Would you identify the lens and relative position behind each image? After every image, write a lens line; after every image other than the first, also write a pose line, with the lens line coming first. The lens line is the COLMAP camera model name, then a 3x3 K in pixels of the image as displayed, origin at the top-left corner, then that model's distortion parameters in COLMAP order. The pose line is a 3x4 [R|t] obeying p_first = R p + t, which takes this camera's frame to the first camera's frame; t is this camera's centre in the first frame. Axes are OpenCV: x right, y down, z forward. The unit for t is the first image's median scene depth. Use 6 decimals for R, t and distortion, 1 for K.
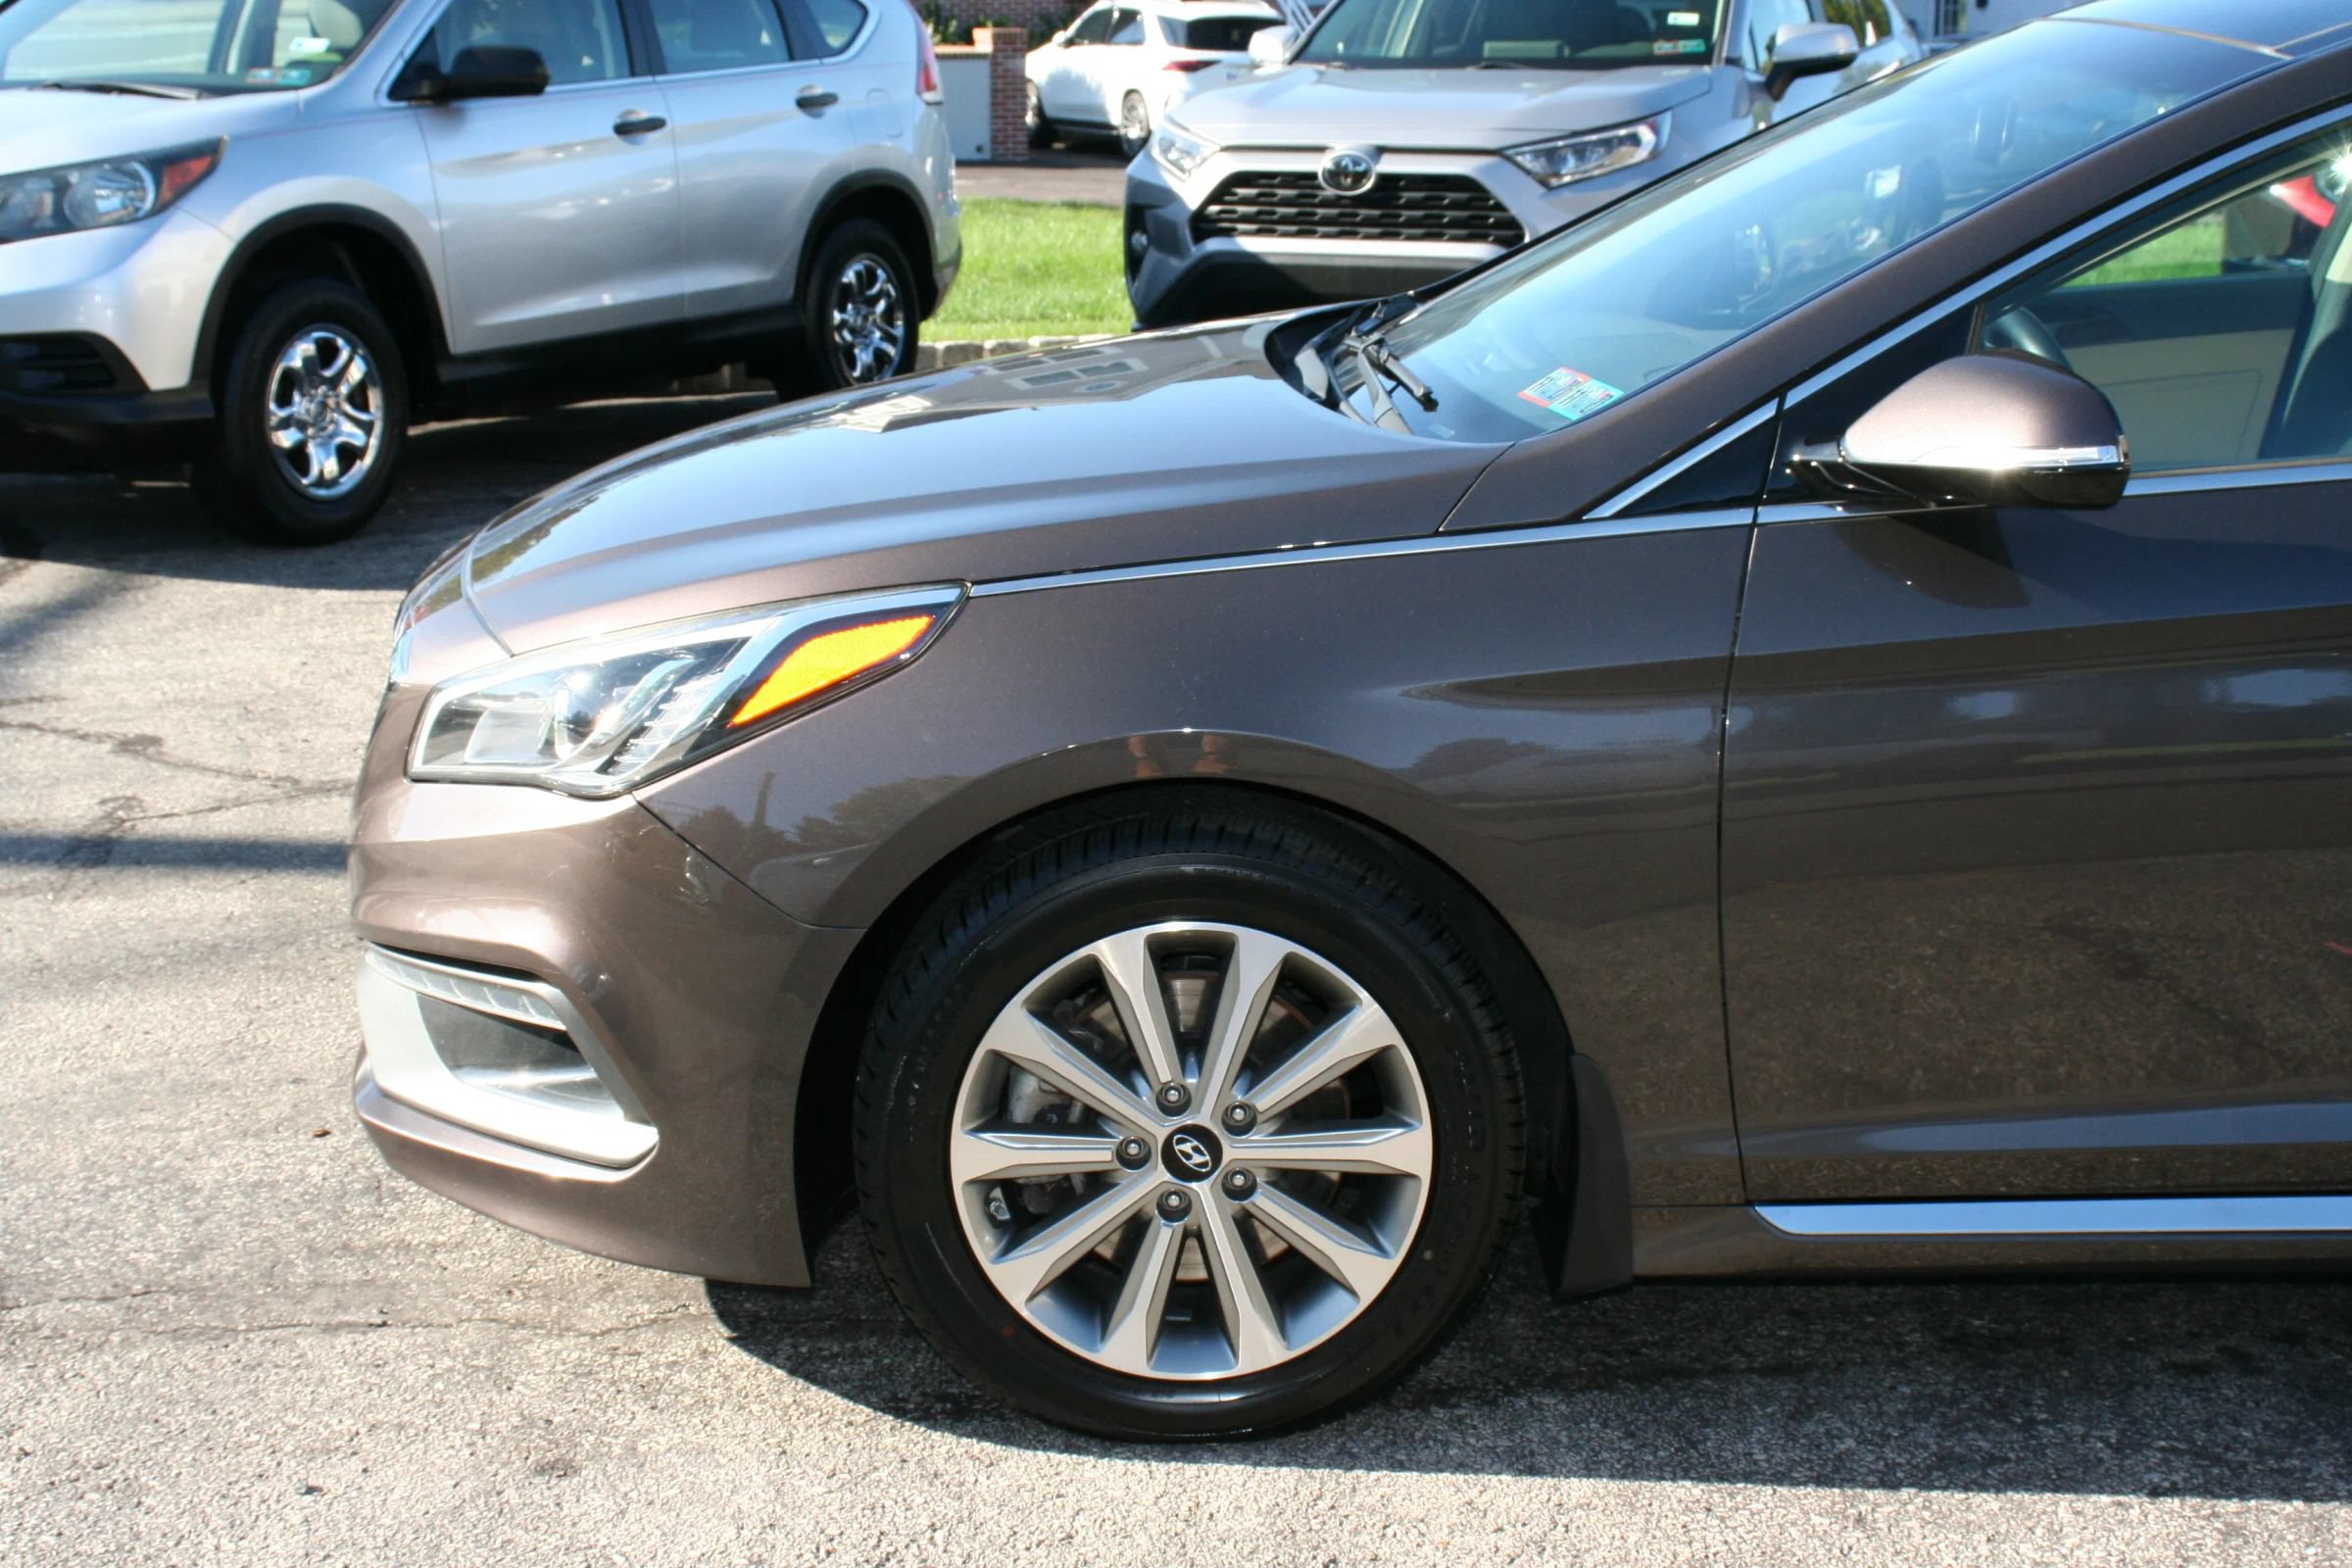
lens RADIAL K [[3299.8, 0, 1185.5], [0, 3299.8, 785.9], [0, 0, 1]] dist [0.004324, 0.350644]
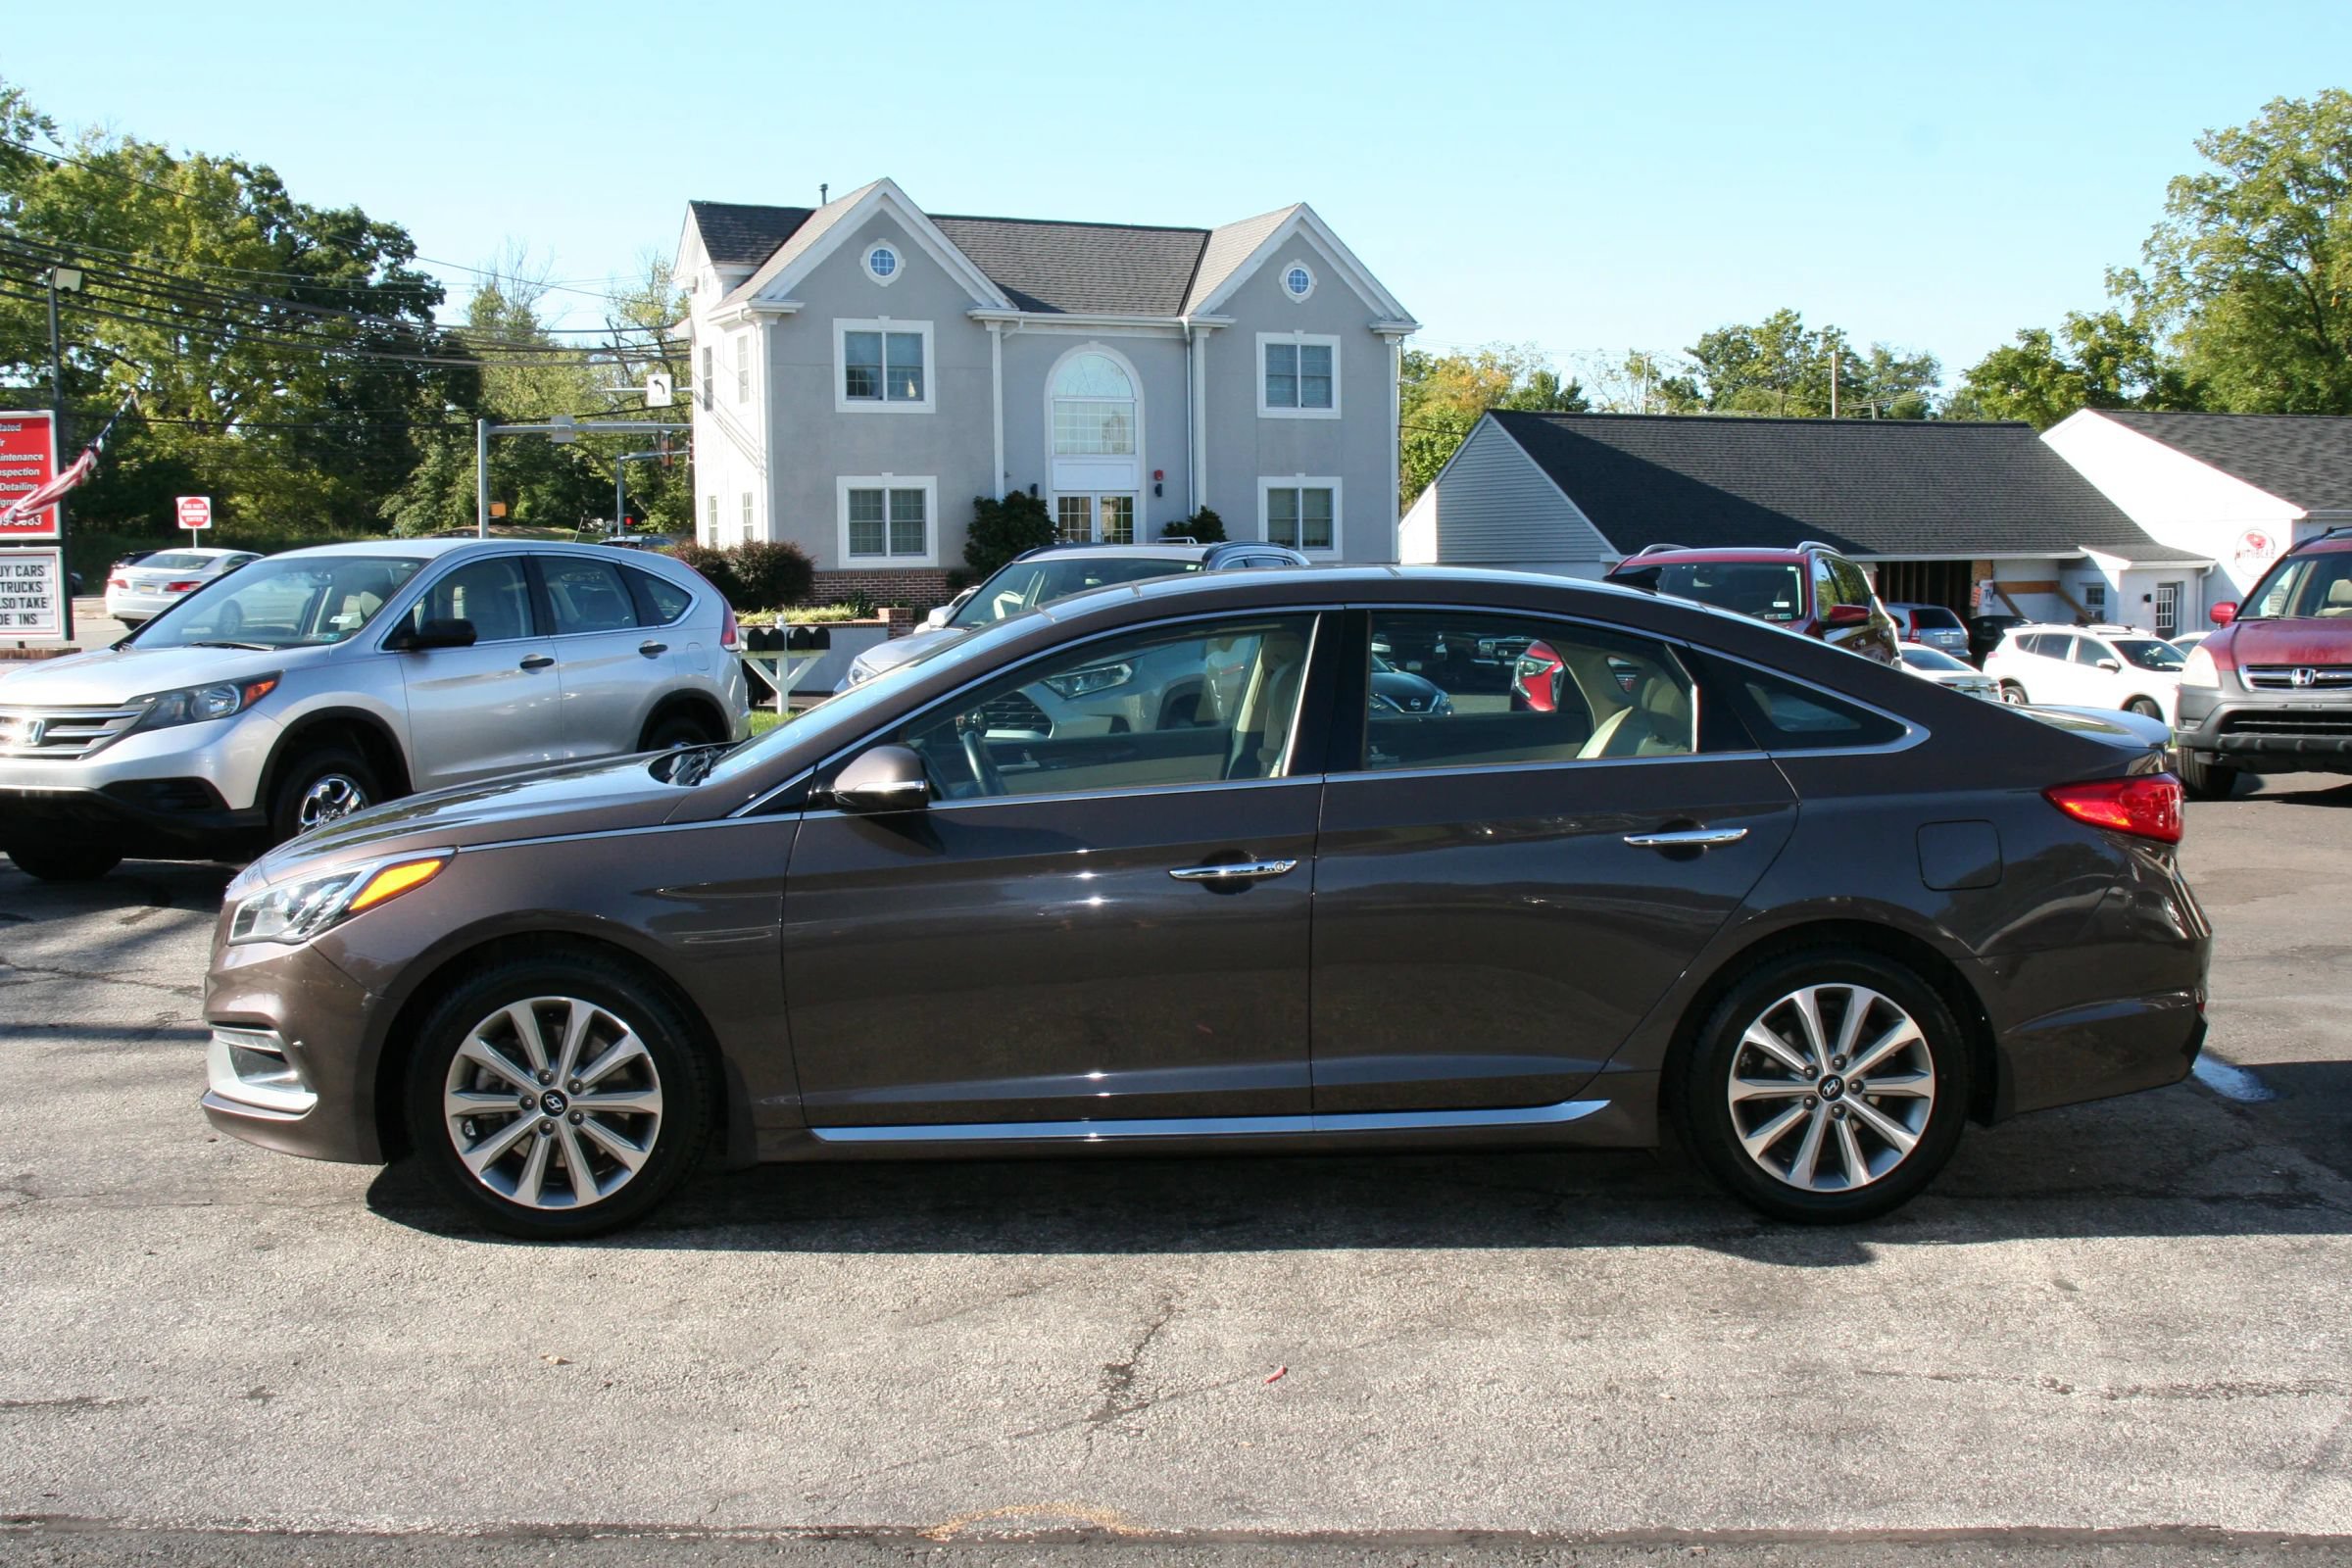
lens RADIAL K [[2328.0, 0, 1175.9], [0, 2328.0, 773.0], [0, 0, 1]] dist [-0.116871, 0.174151]
pose [[0.999235, -0.002123, 0.039045, 0.349991], [0.008090, 0.988143, -0.153324, 0.129498], [-0.038257, 0.153523, 0.987404, -0.566891]]
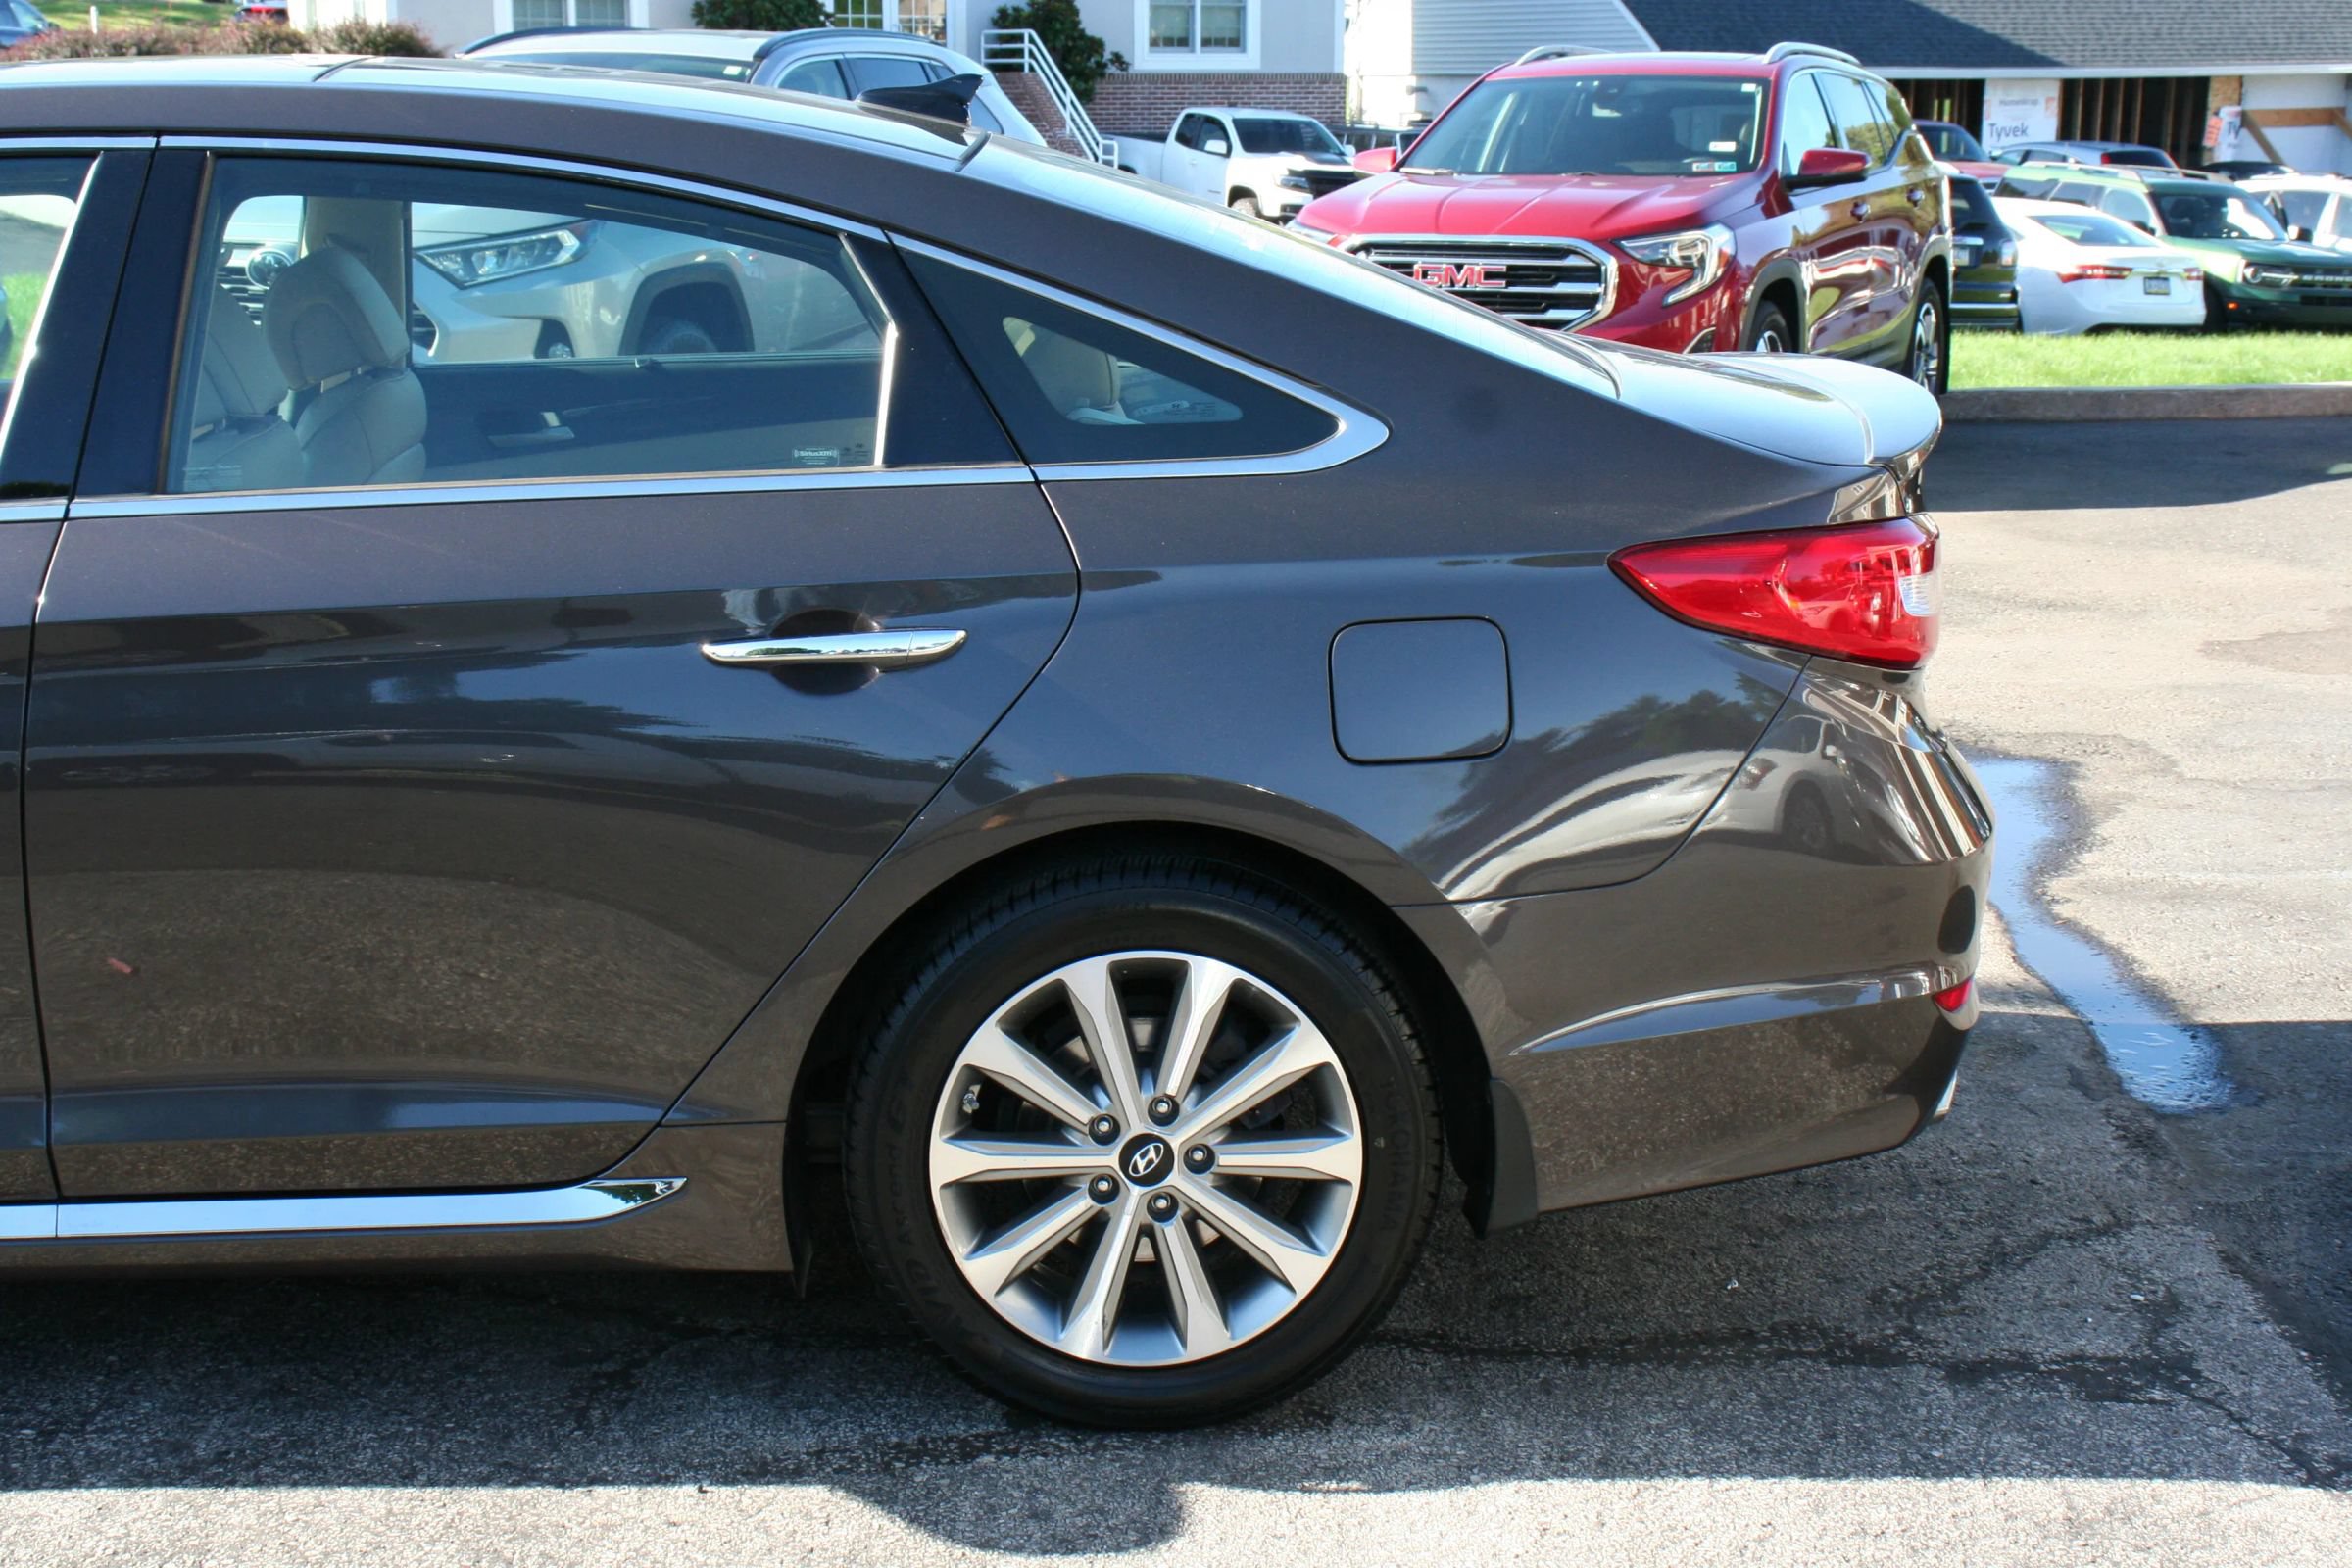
lens RADIAL K [[3261.6, 0, 1166.9], [0, 3261.6, 776.2], [0, 0, 1]] dist [-0.013245, 0.514462]
pose [[0.998151, 0.005761, 0.060516, 0.791192], [-0.003870, 0.999502, -0.031331, 0.012216], [-0.060667, 0.031039, 0.997675, -0.094559]]
